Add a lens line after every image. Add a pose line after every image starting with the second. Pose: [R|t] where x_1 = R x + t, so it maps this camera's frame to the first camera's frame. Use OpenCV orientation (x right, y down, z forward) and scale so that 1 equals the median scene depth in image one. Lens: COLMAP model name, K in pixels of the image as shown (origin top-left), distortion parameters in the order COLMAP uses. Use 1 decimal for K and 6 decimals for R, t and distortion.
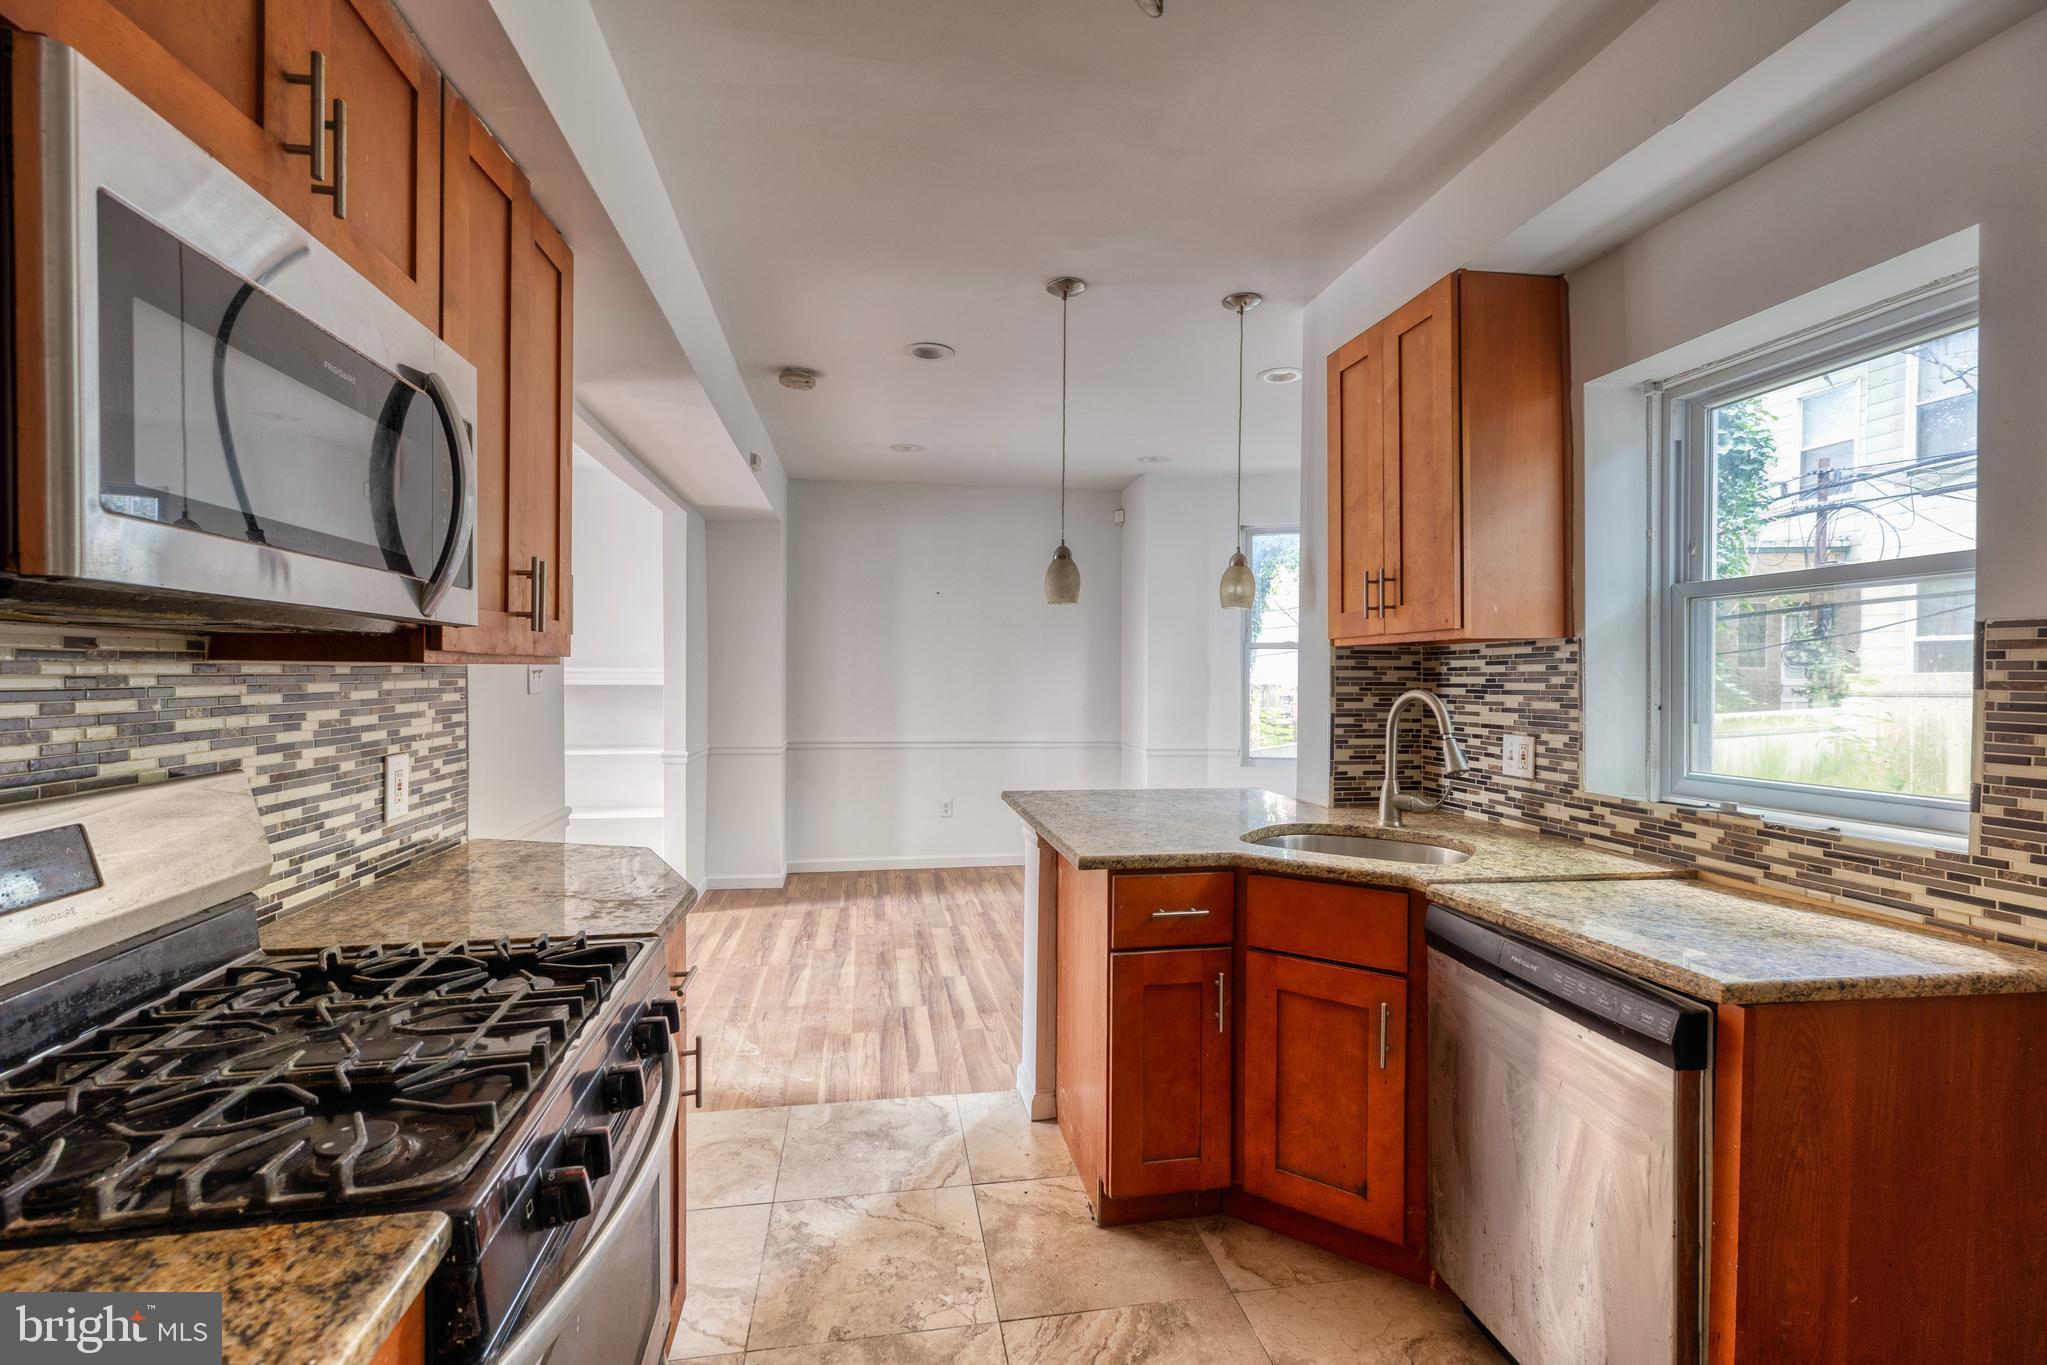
lens RADIAL K [[917.1, 0, 1020.3], [0, 917.1, 684.1], [0, 0, 1]] dist [0.002571, -0.000030]
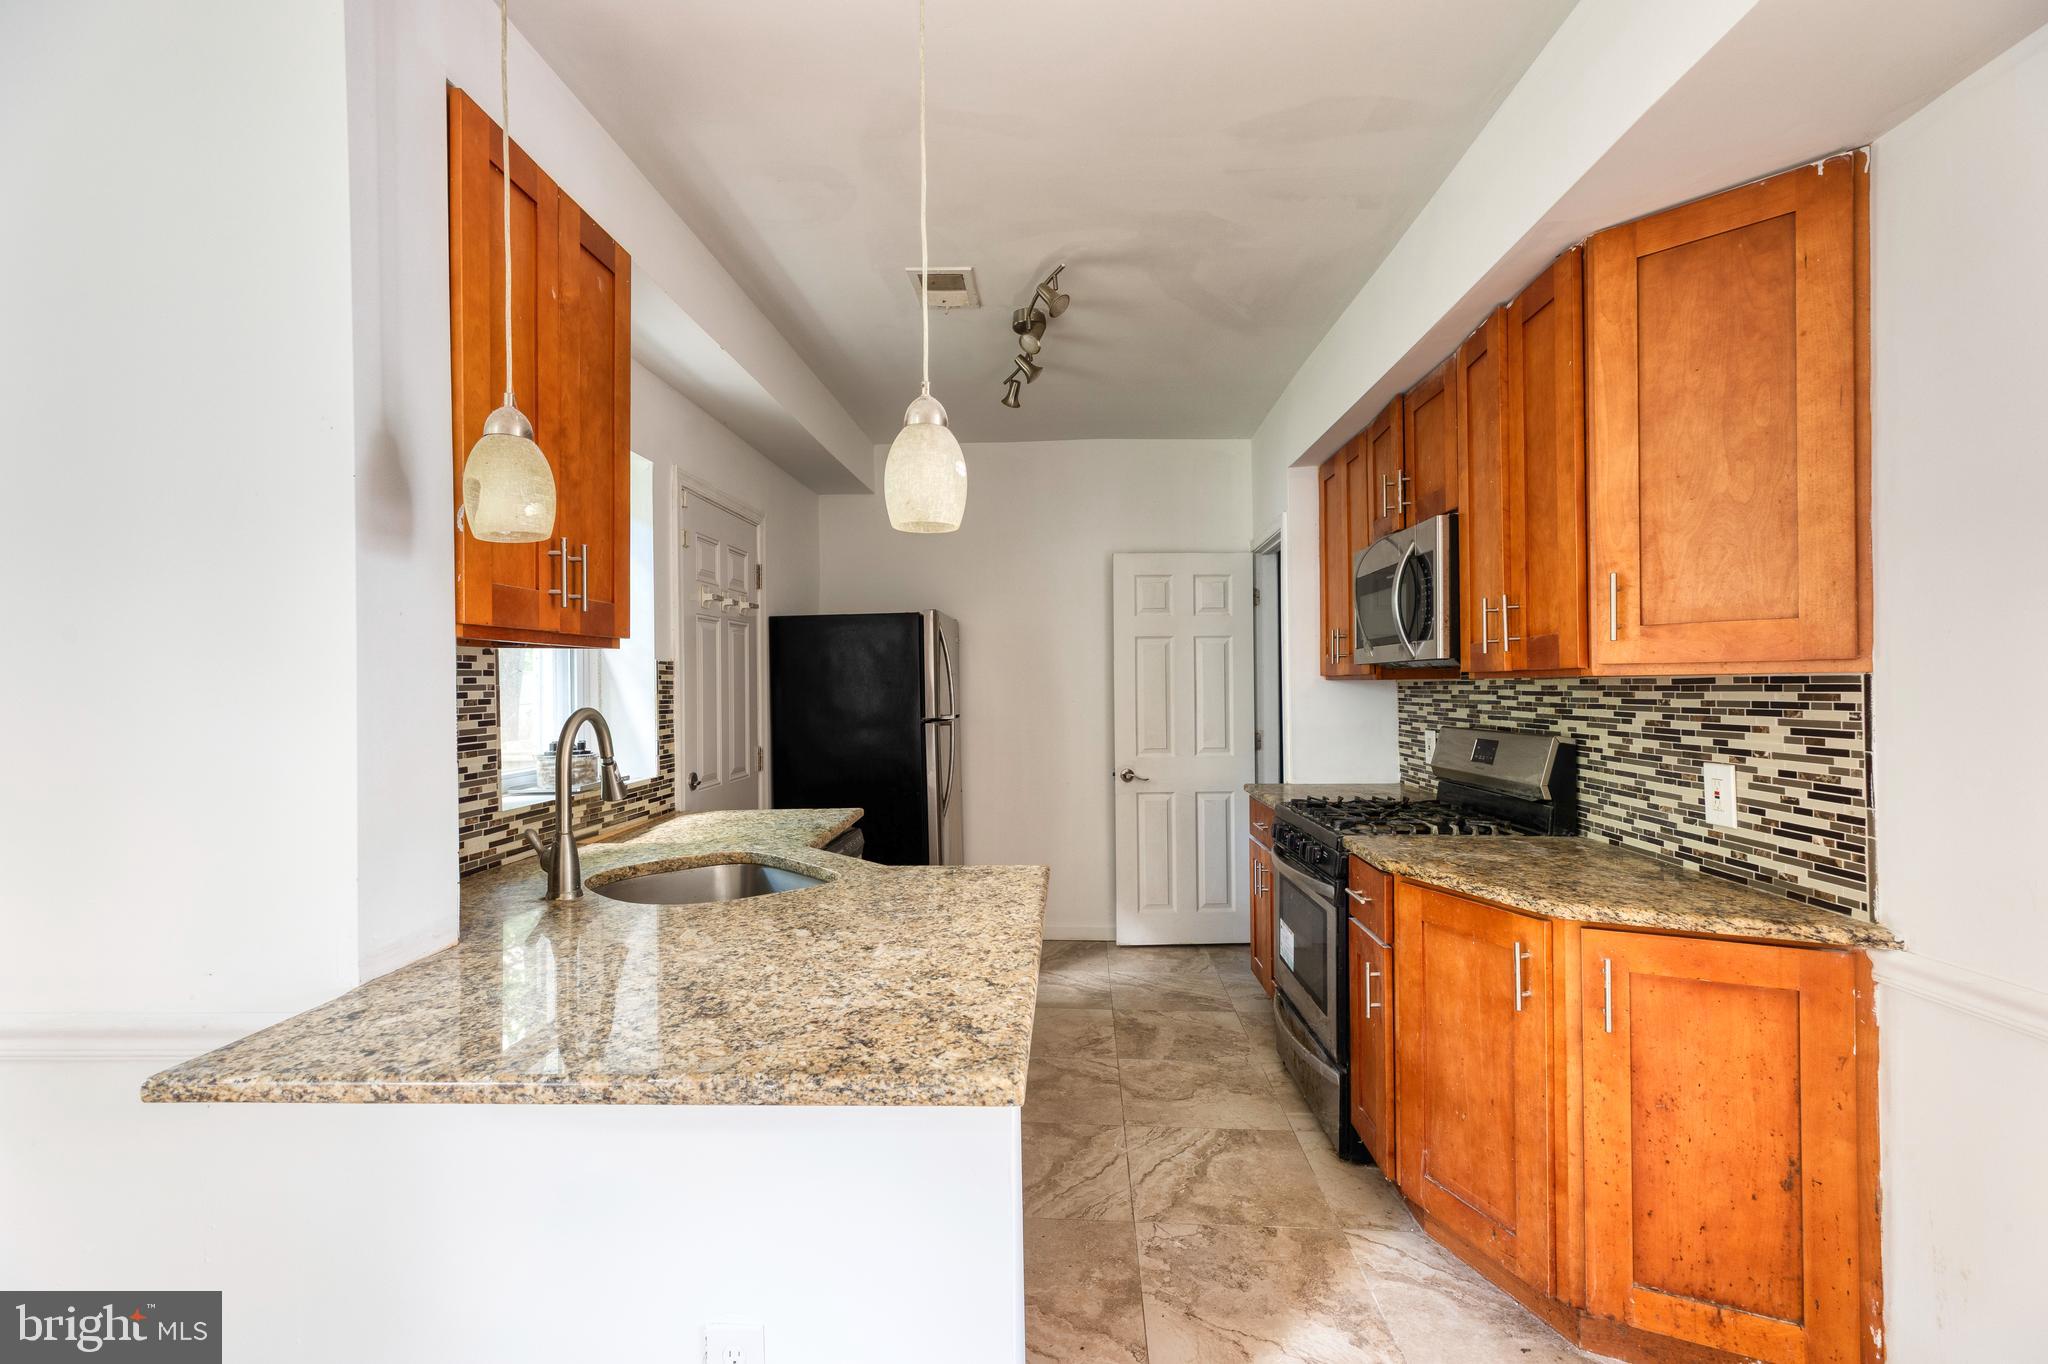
lens RADIAL K [[917.6, 0, 1015.1], [0, 917.6, 676.7], [0, 0, 1]] dist [0.002571, -0.000030]
pose [[-0.973469, 0.003975, 0.228786, -0.142361], [0.004758, 0.999985, 0.002868, -0.026319], [-0.228771, 0.003880, -0.973473, 2.102916]]
